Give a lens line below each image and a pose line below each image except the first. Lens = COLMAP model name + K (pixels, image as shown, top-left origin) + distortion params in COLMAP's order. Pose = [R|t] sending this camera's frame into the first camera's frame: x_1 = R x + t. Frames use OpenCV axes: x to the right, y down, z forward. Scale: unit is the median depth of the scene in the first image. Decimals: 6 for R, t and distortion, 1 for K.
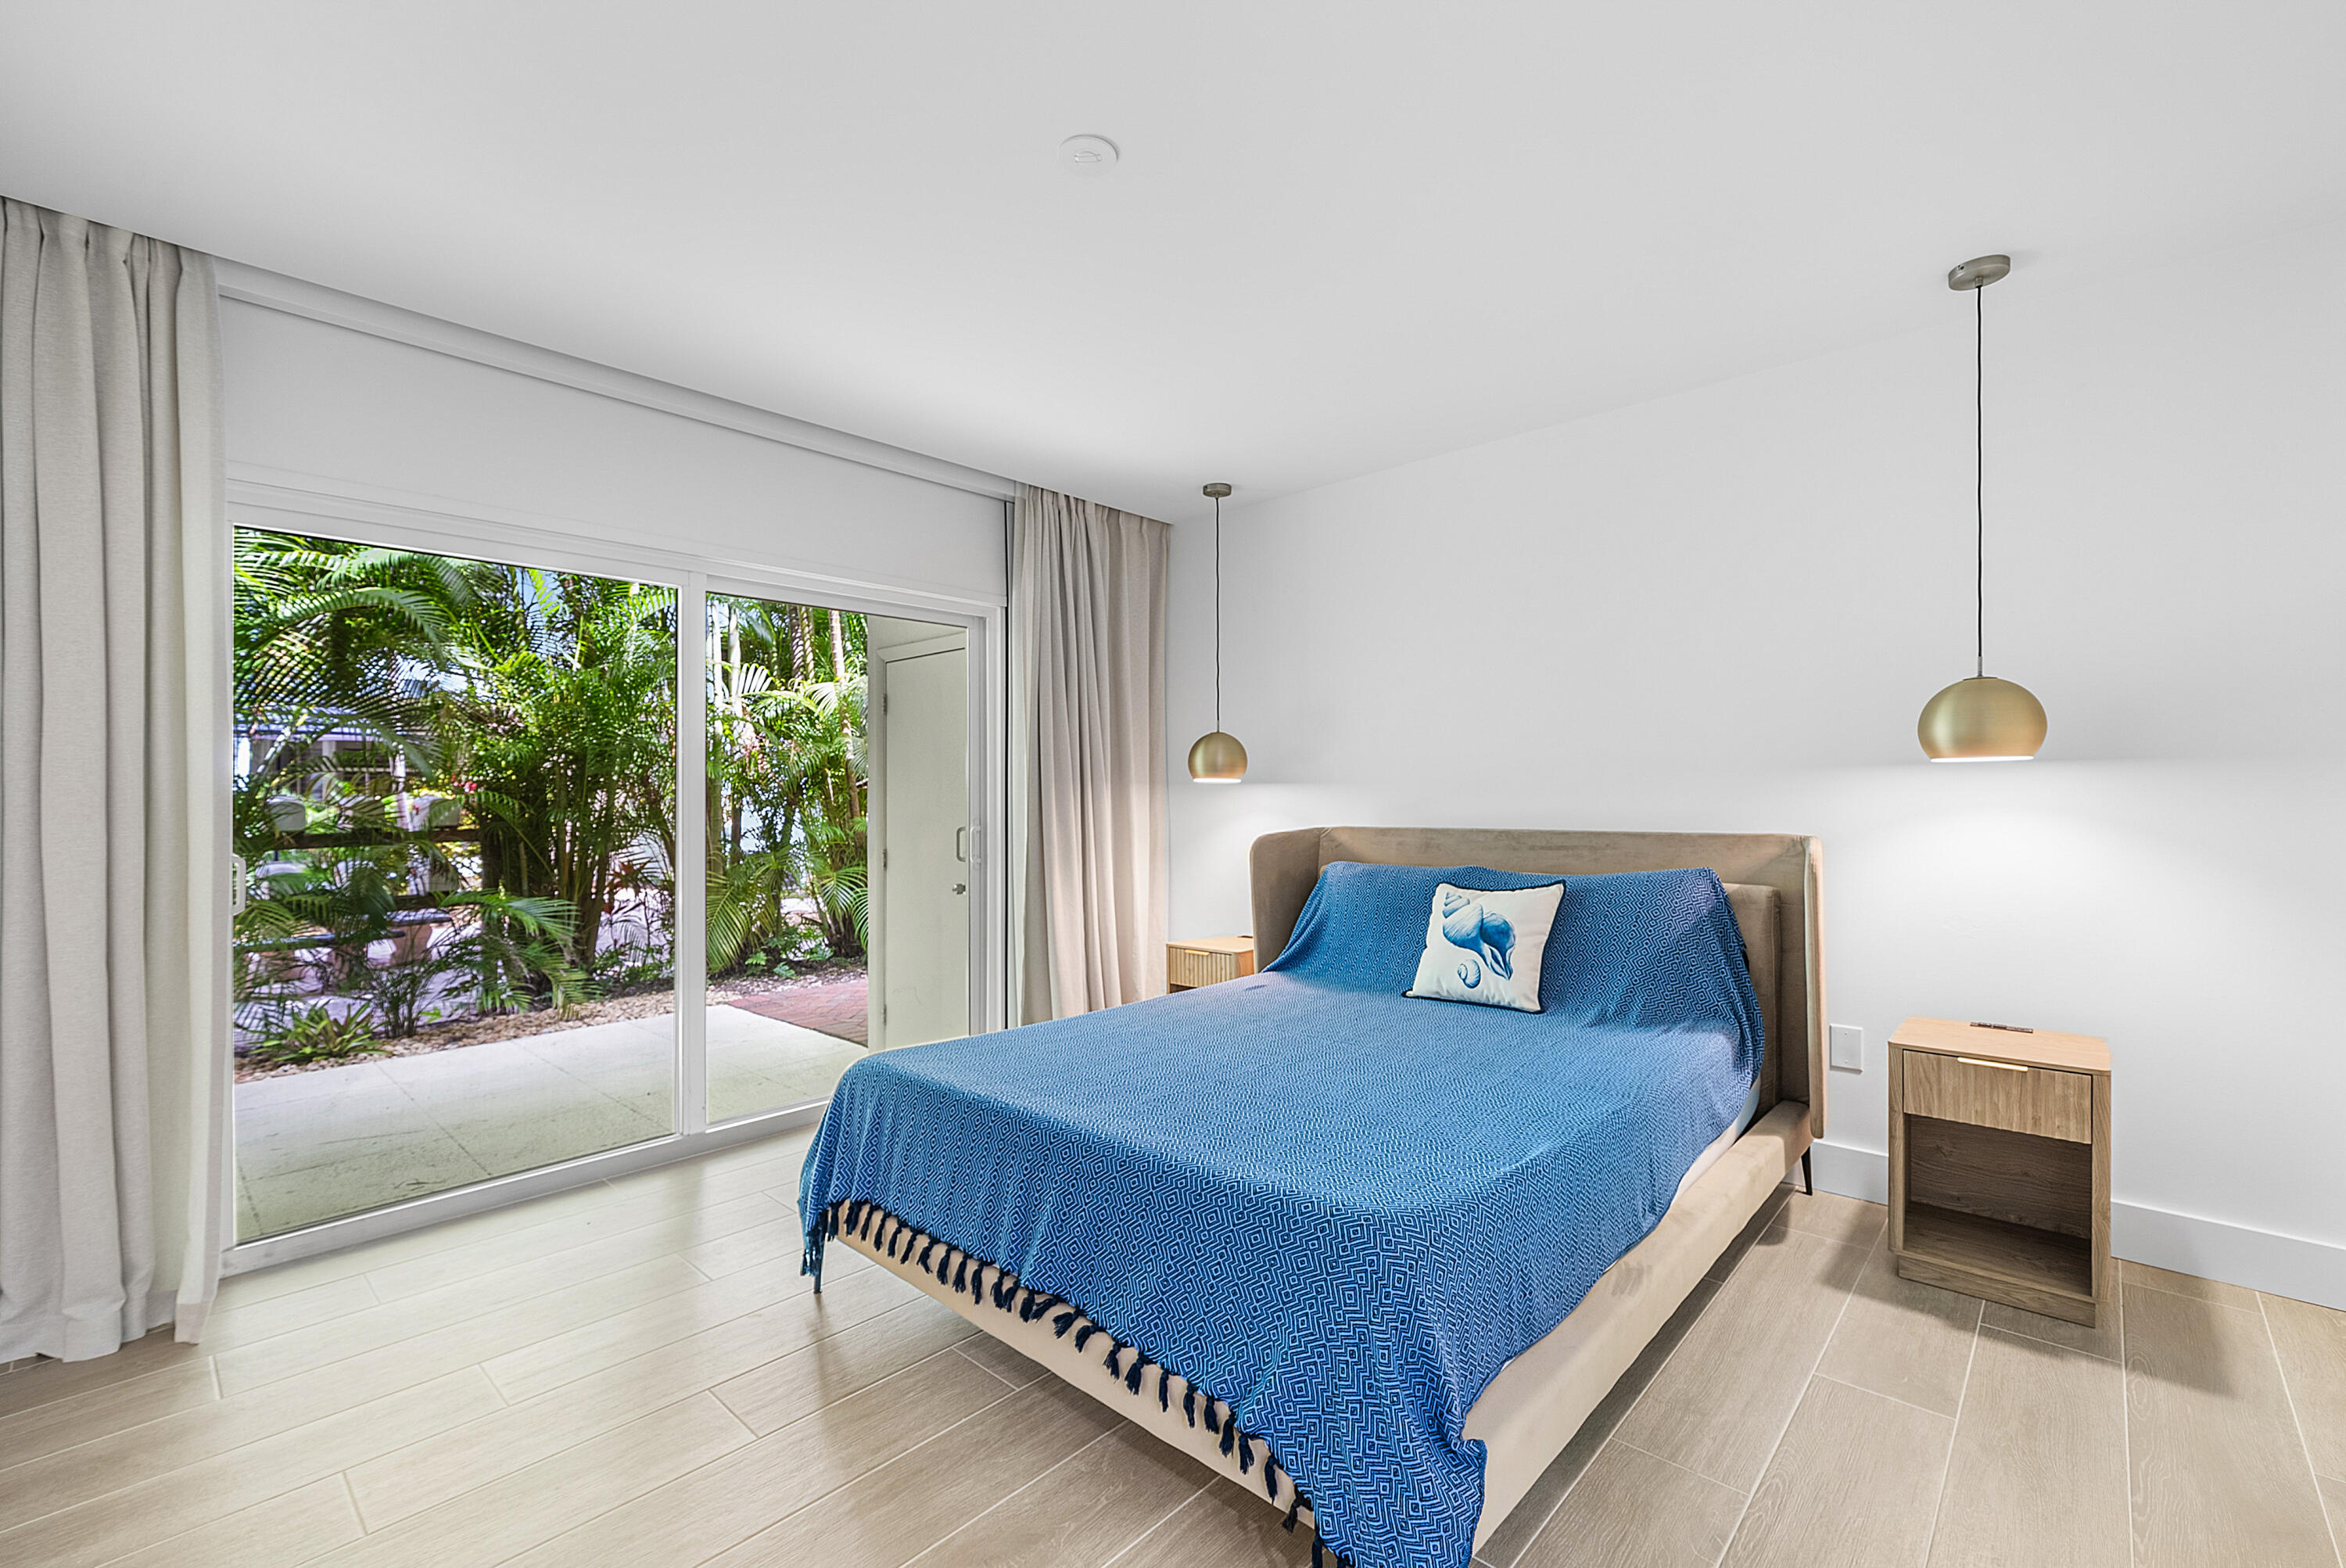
lens RADIAL K [[1004.0, 0, 1172.3], [0, 1004.0, 779.5], [0, 0, 1]] dist [0.004216, -0.000160]
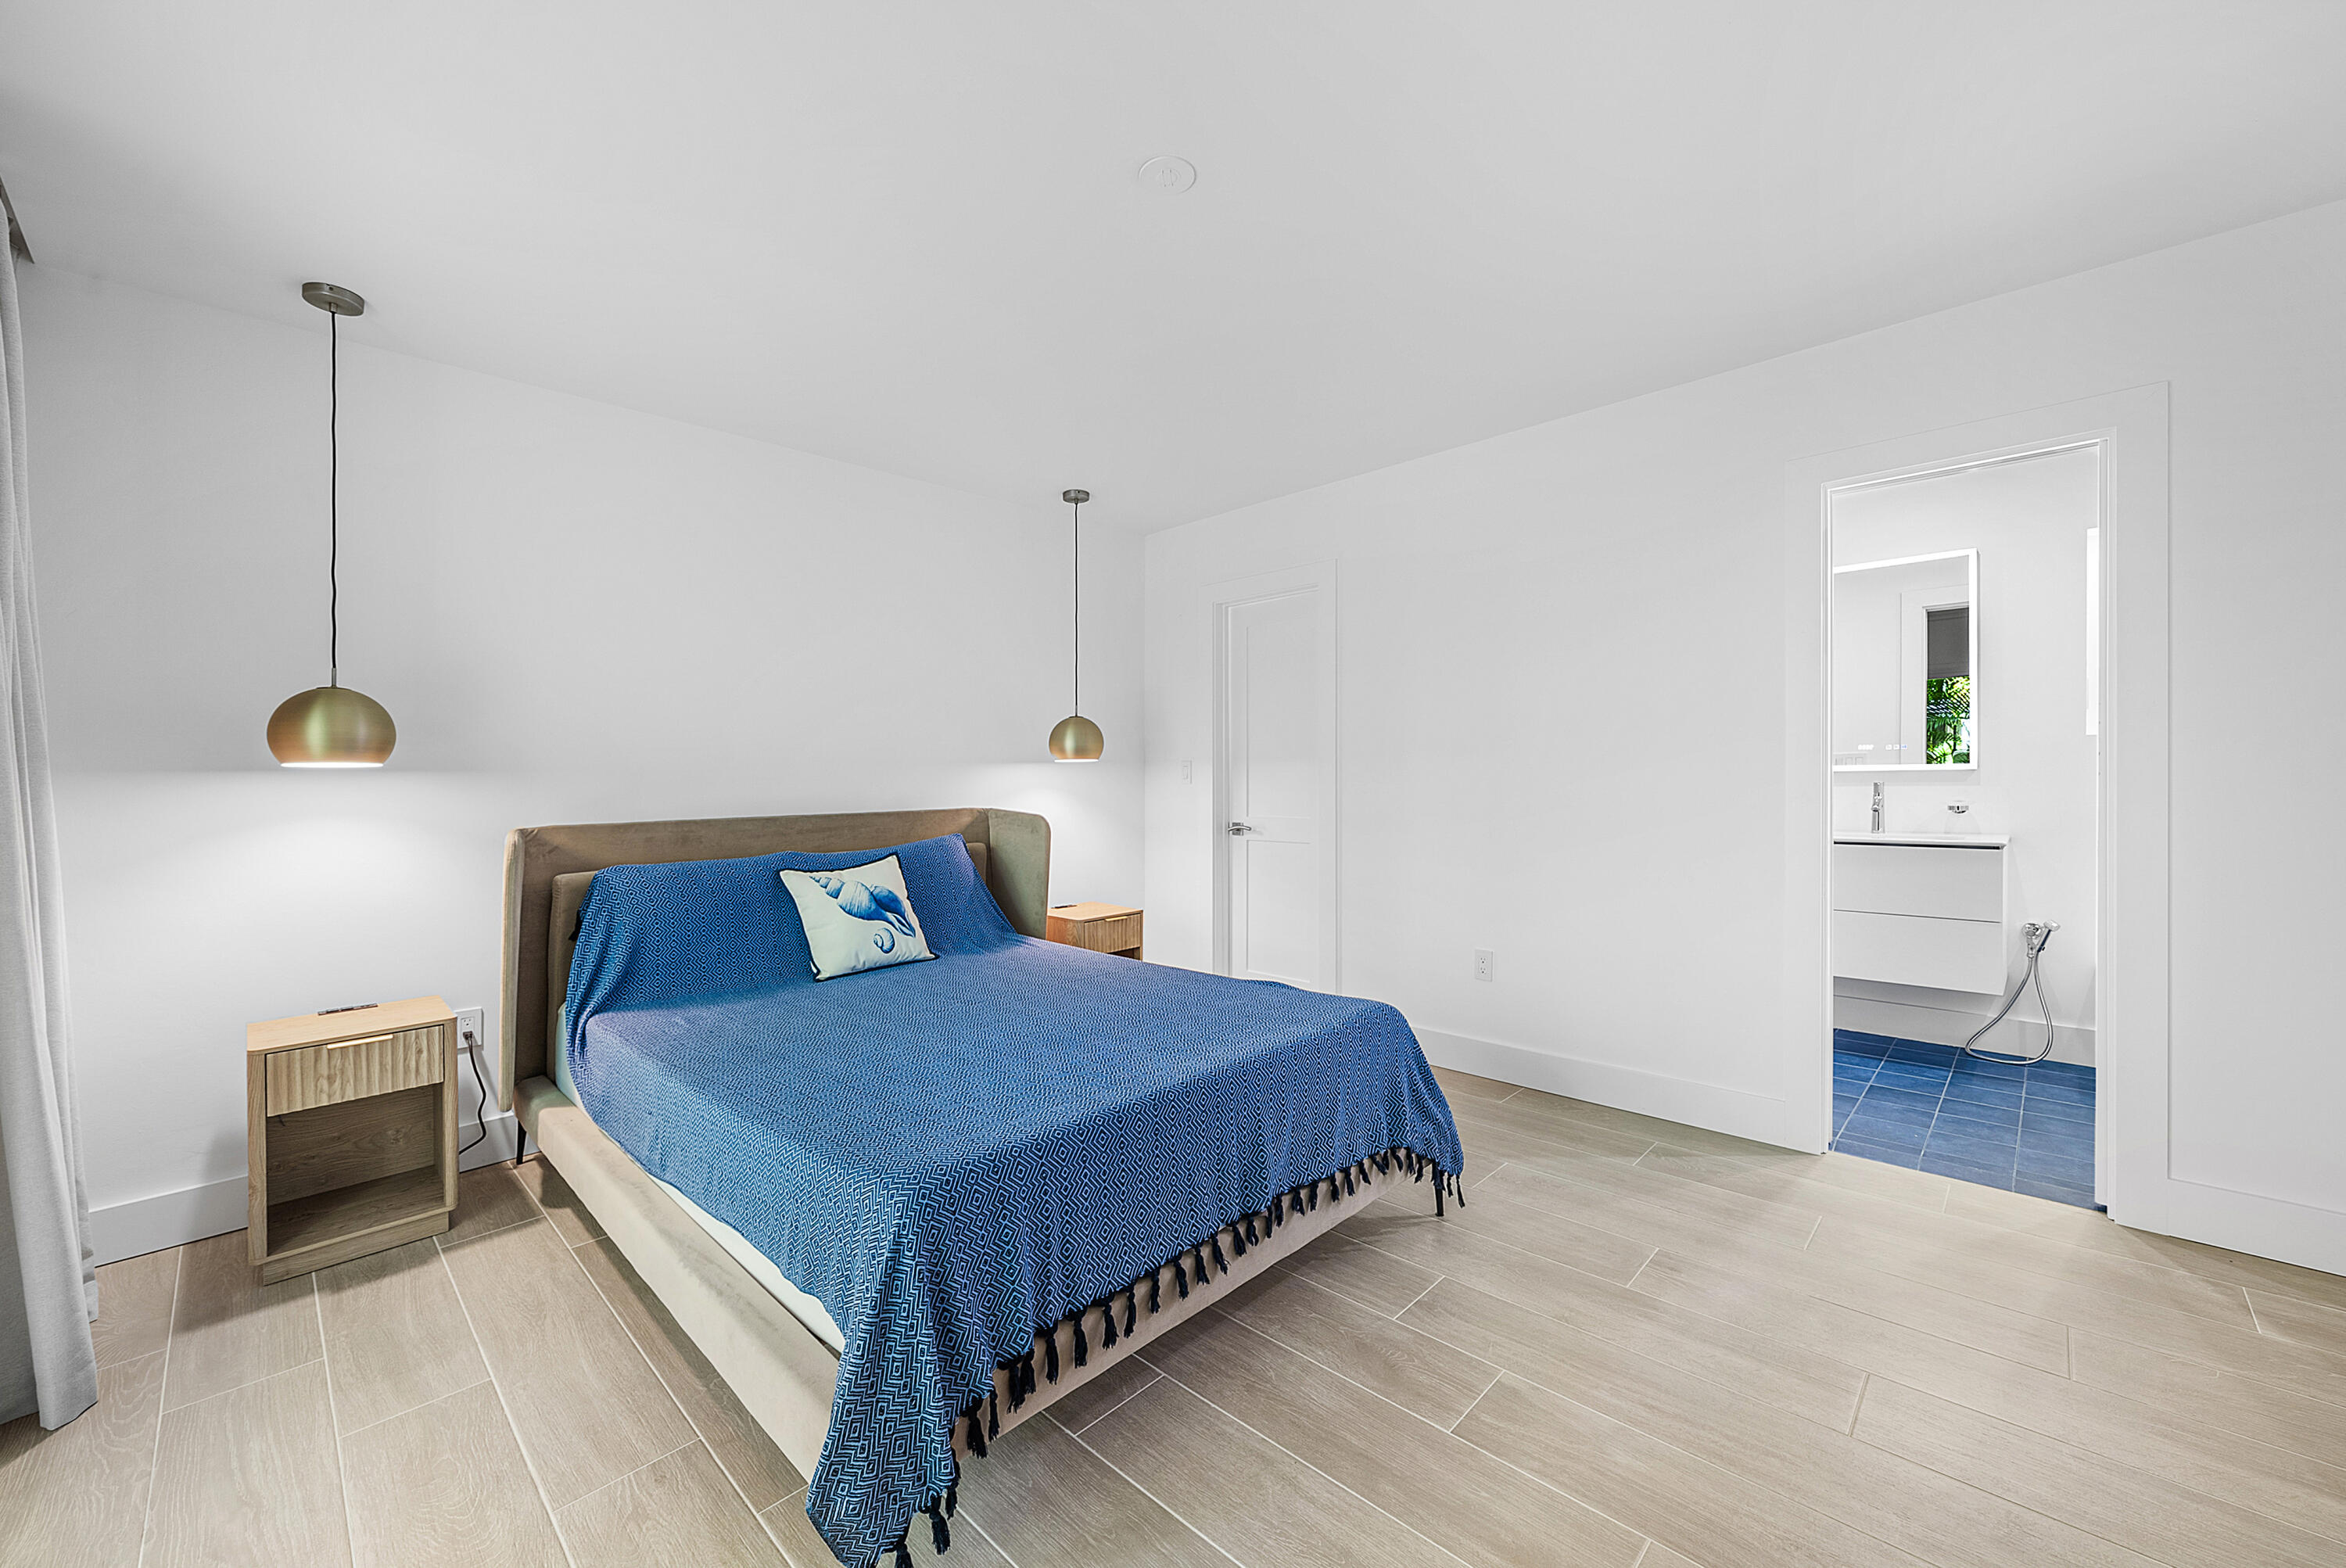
lens RADIAL K [[884.6, 0, 1165.5], [0, 884.6, 794.6], [0, 0, 1]] dist [-0.000174, -0.000910]
pose [[0.008215, -0.016388, 0.999832, -0.652308], [0.001067, 0.999865, 0.016380, 0.012754], [-0.999966, 0.000933, 0.008231, 0.638979]]
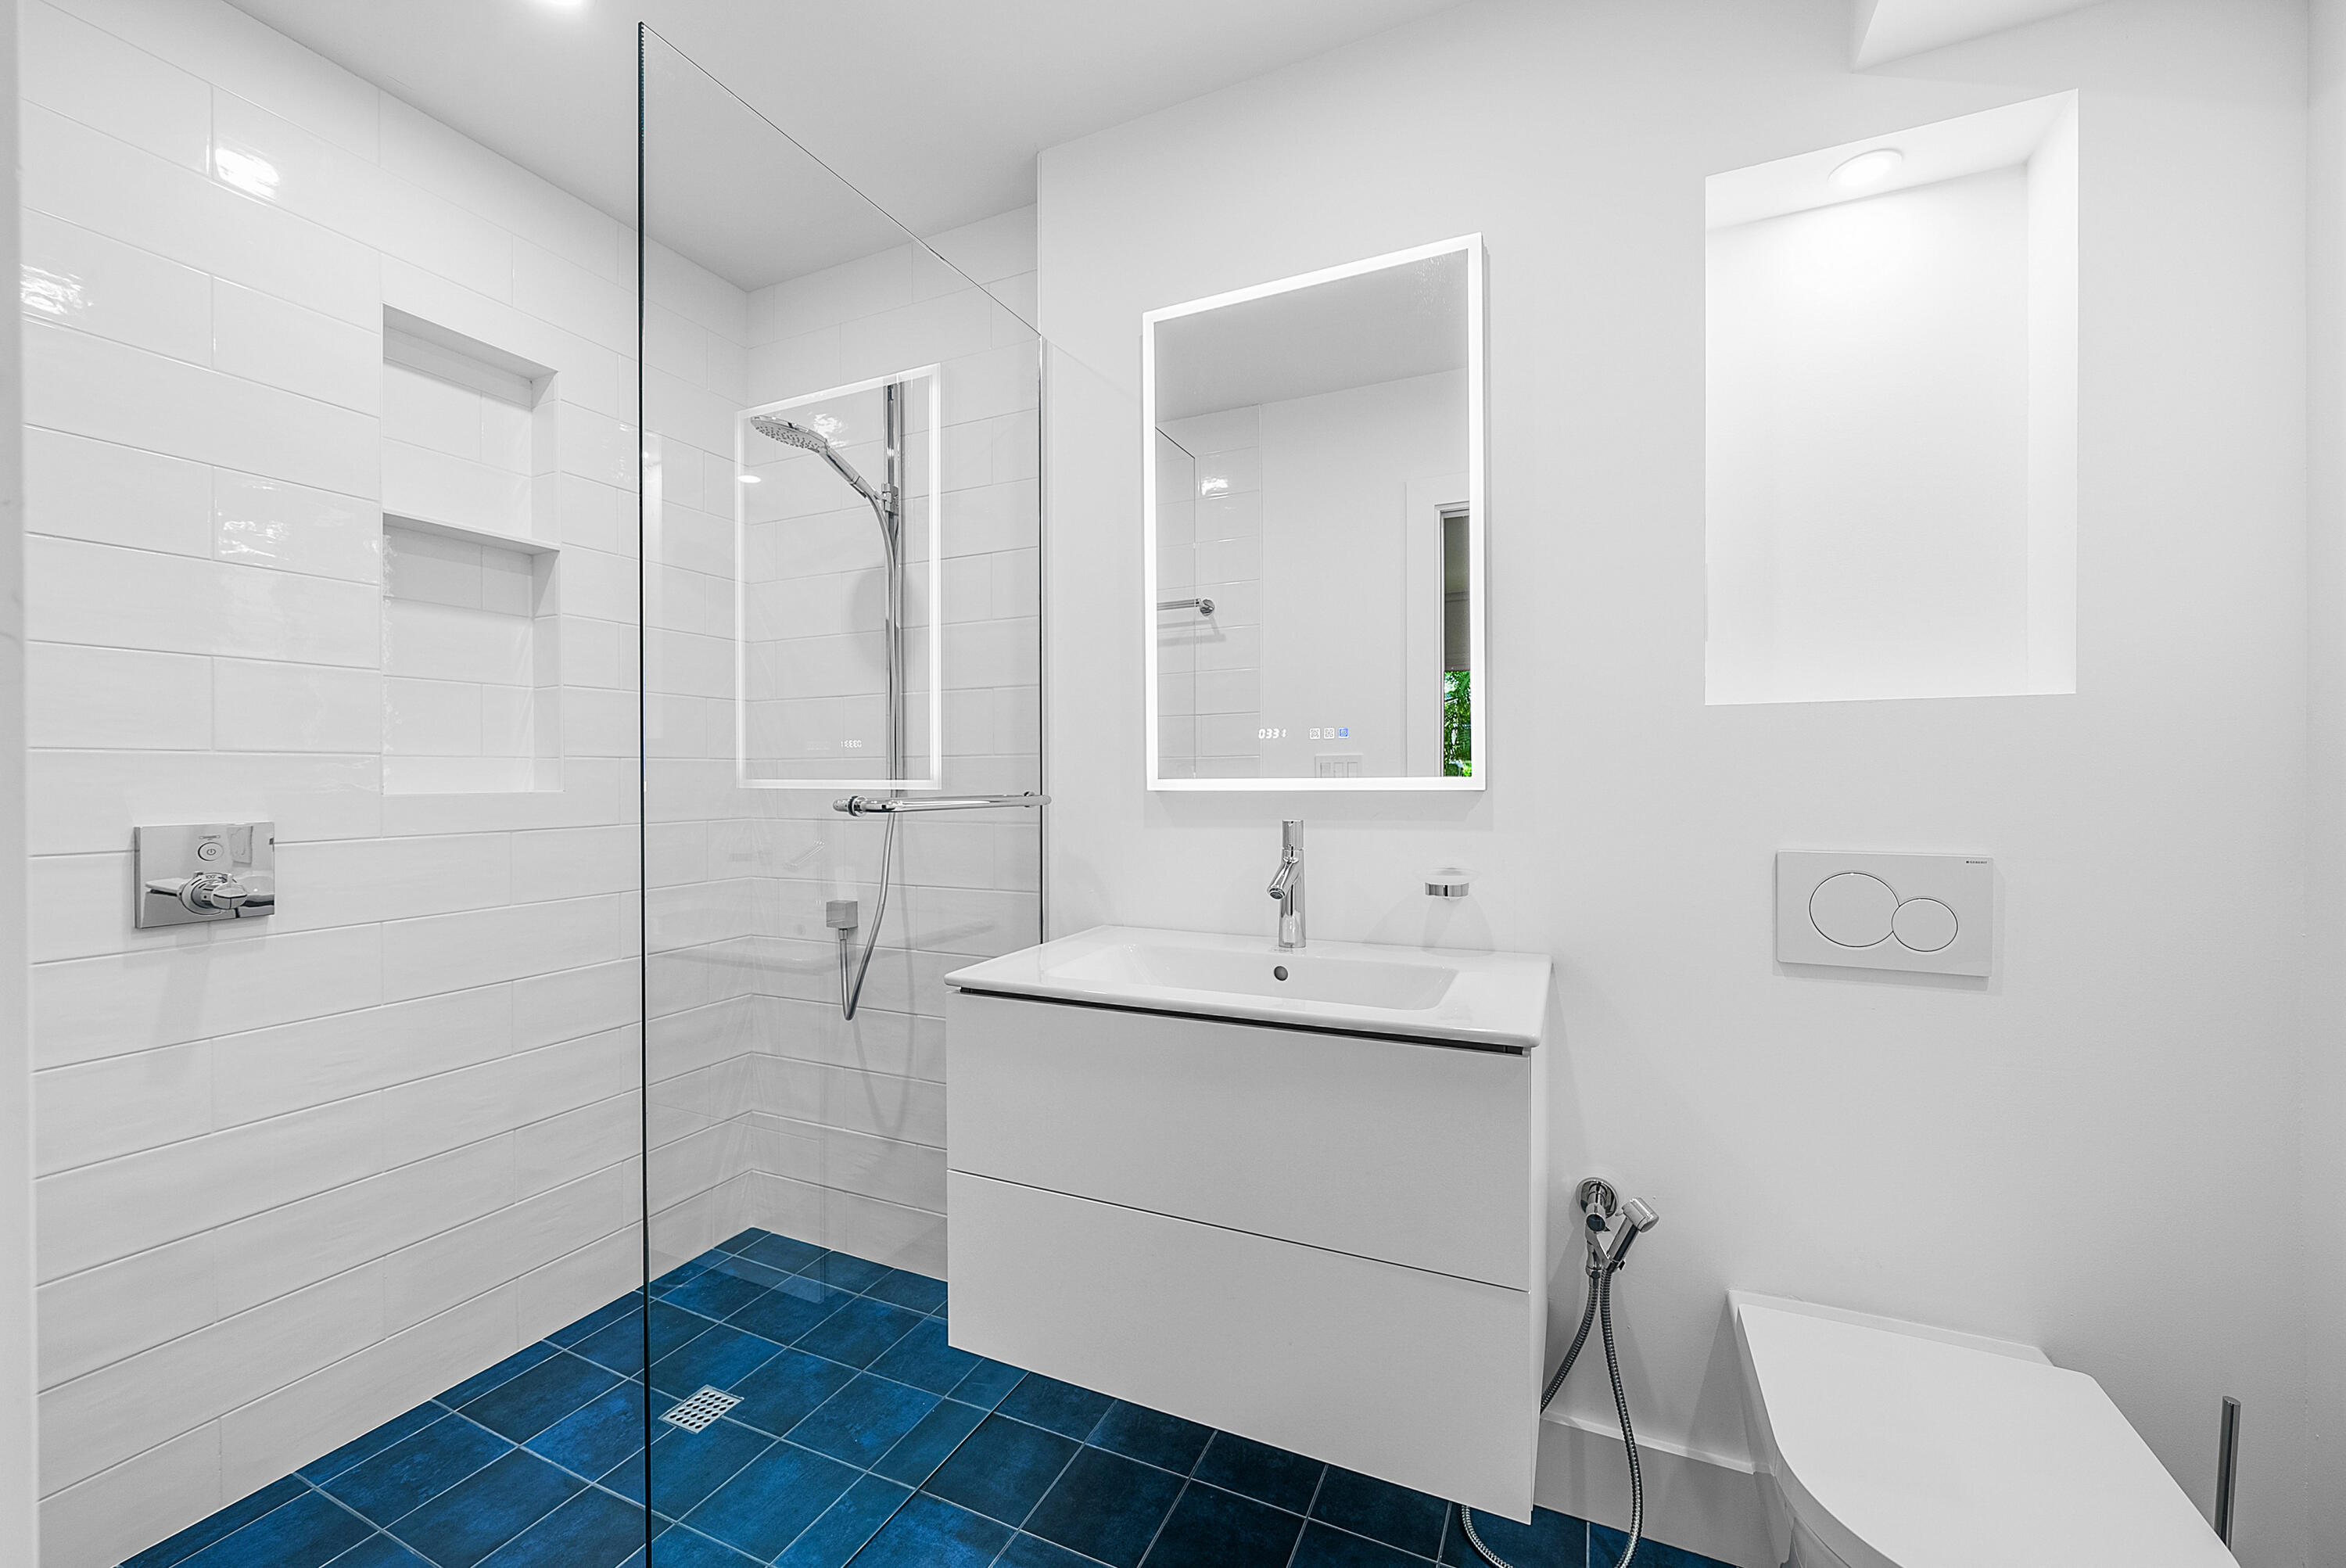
lens RADIAL K [[884.6, 0, 1164.1], [0, 884.6, 787.9], [0, 0, 1]] dist [-0.000174, -0.000910]
pose [[-0.332750, -0.006830, 0.942990, -0.420221], [-0.008758, 0.999953, 0.004152, 0.008146], [-0.942974, -0.006877, -0.332794, 0.420268]]
